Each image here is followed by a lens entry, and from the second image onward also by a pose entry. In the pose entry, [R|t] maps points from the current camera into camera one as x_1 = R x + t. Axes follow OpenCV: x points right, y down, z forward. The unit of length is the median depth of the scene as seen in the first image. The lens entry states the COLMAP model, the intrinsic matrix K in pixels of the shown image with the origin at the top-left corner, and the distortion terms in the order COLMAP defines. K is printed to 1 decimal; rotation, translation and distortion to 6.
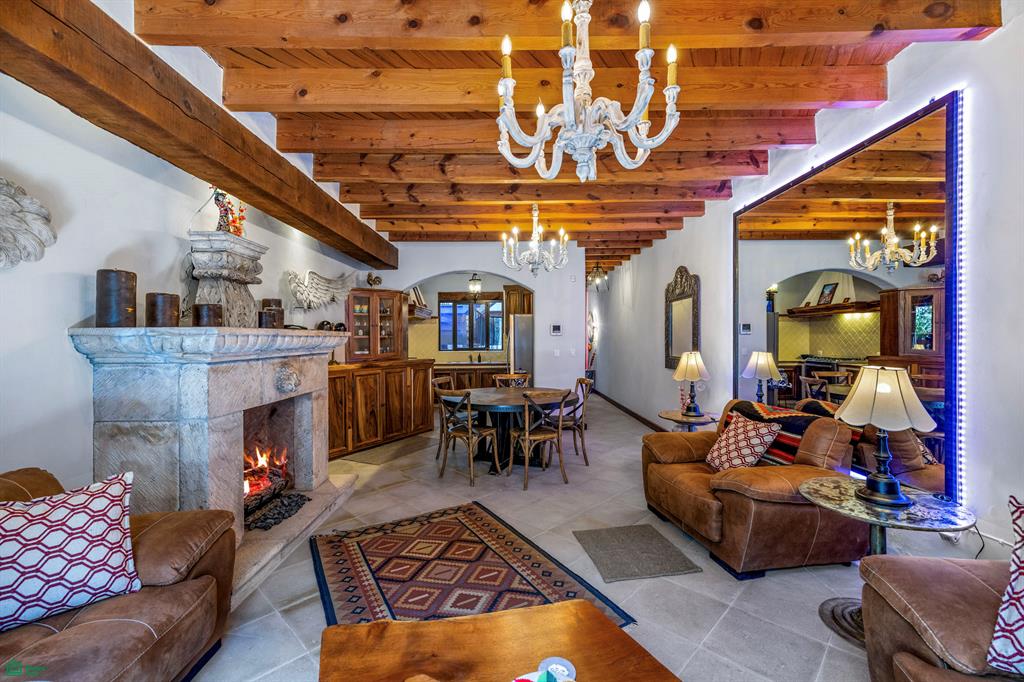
lens RADIAL K [[431.8, 0, 510.6], [0, 431.8, 343.9], [0, 0, 1]] dist [0.000707, -0.000149]
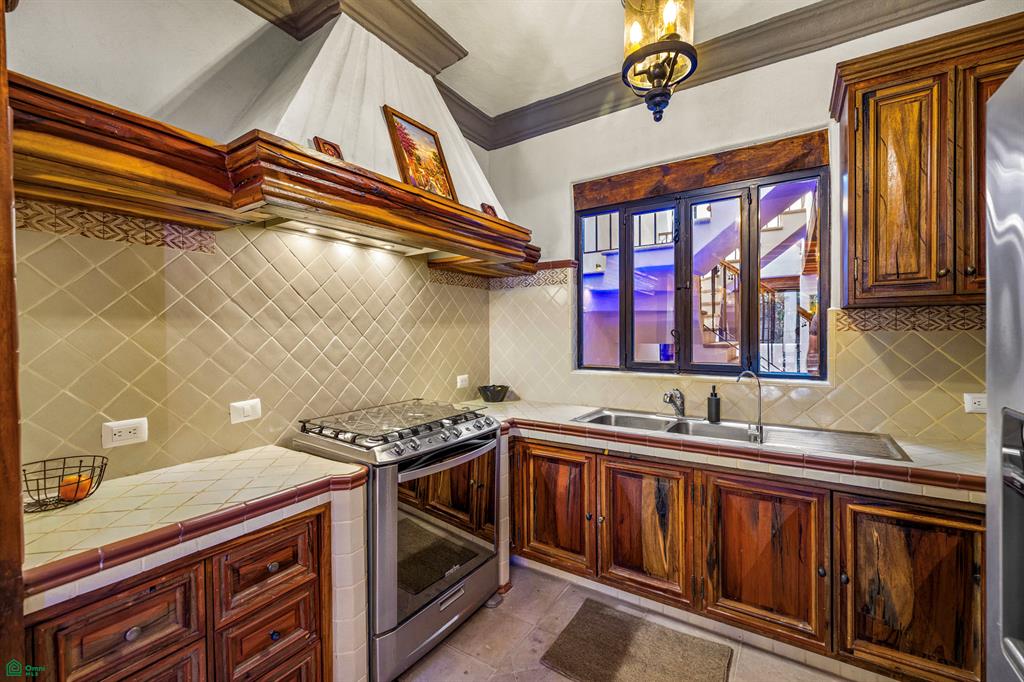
lens RADIAL K [[431.8, 0, 511.1], [0, 431.8, 337.2], [0, 0, 1]] dist [0.000707, -0.000149]
pose [[0.835630, 0.005046, -0.549270, -0.031970], [0.002184, 0.999919, 0.012508, -0.010813], [0.549289, -0.011651, 0.835551, 0.711670]]
